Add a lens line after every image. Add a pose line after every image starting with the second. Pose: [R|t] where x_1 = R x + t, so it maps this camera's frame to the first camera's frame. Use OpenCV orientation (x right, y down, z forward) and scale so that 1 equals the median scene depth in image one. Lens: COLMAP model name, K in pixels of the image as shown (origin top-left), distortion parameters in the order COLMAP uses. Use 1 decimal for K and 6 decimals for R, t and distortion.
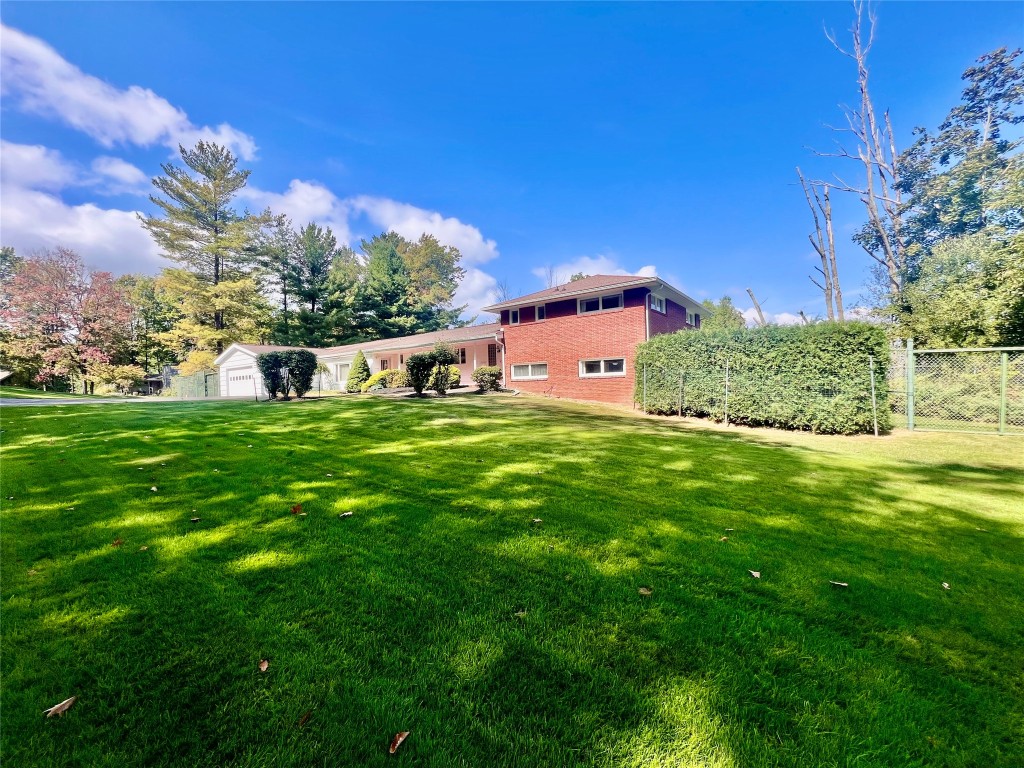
lens RADIAL K [[415.0, 0, 512.0], [0, 415.0, 384.0], [0, 0, 1]] dist [0.001834, 0.000257]
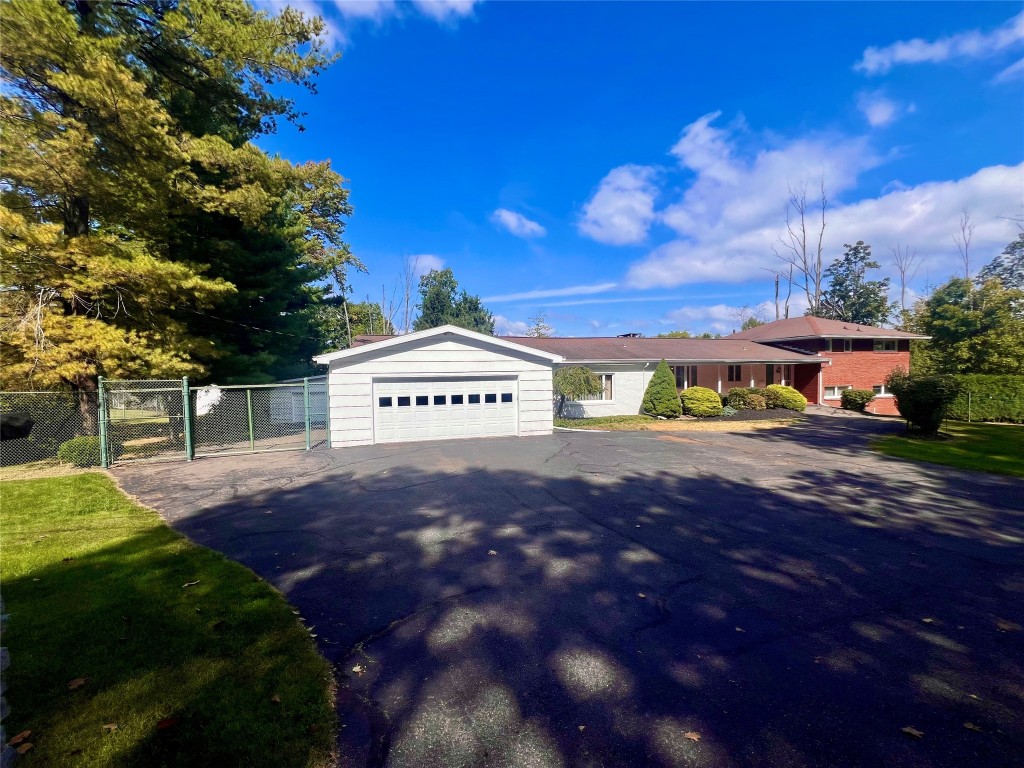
lens RADIAL K [[415.0, 0, 512.0], [0, 415.0, 384.0], [0, 0, 1]] dist [0.001834, 0.000257]
pose [[0.617698, -0.008873, 0.786365, -0.580860], [-0.009417, 0.999781, 0.018678, -0.026025], [-0.786359, -0.018943, 0.617479, 0.381063]]
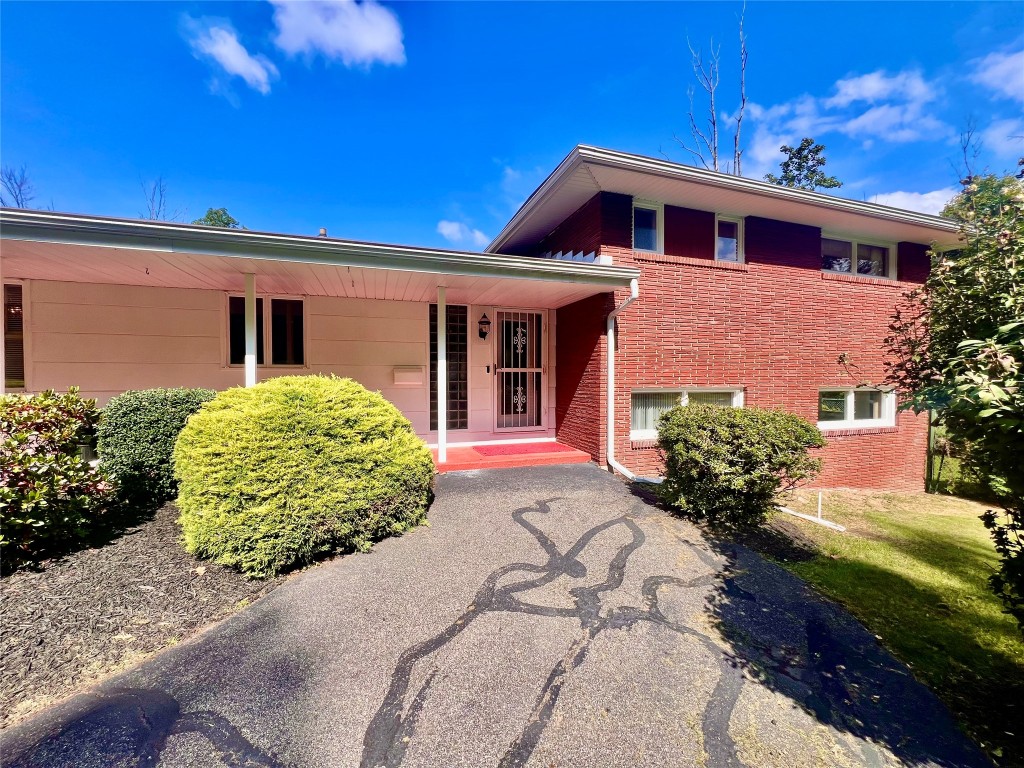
lens RADIAL K [[413.9, 0, 515.7], [0, 413.9, 387.8], [0, 0, 1]] dist [0.000570, -0.000076]
pose [[0.565340, 0.001780, 0.824856, -0.112534], [-0.023398, 0.999630, 0.013880, -0.019753], [-0.824526, -0.027147, 0.565172, 0.354716]]
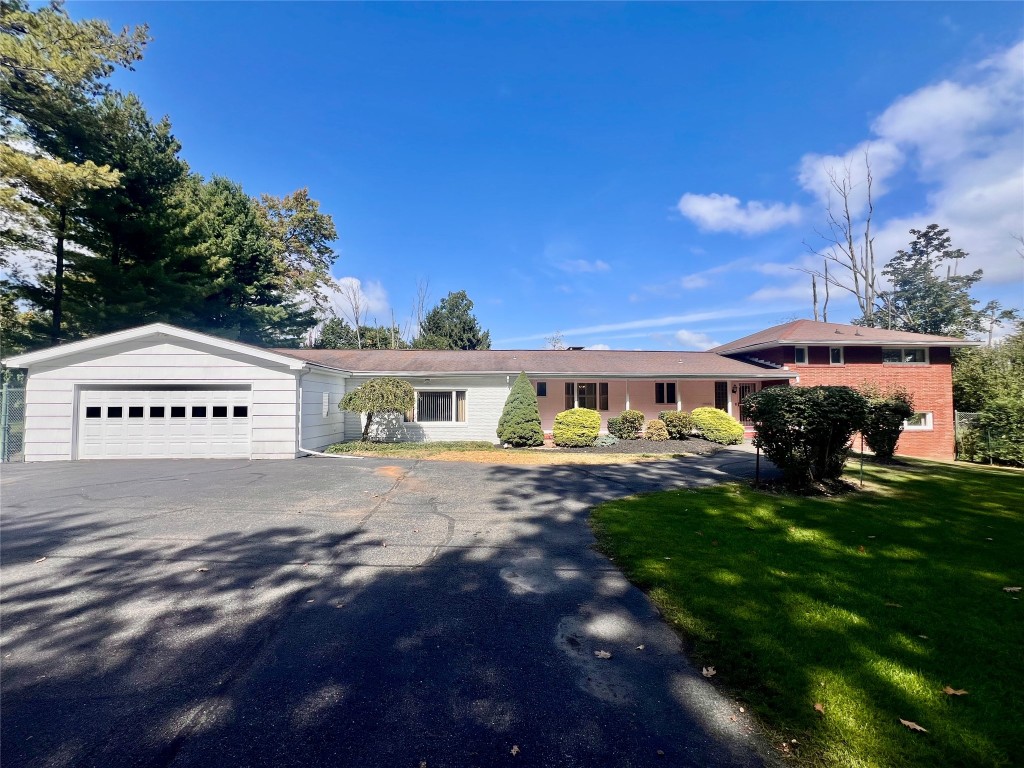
lens RADIAL K [[419.8, 0, 509.1], [0, 419.8, 385.7], [0, 0, 1]] dist [-0.000094, -0.000140]
pose [[0.777091, 0.046476, 0.627670, -0.388634], [-0.024068, 0.998735, -0.044155, -0.018942], [-0.628928, 0.019206, 0.777226, 0.276922]]
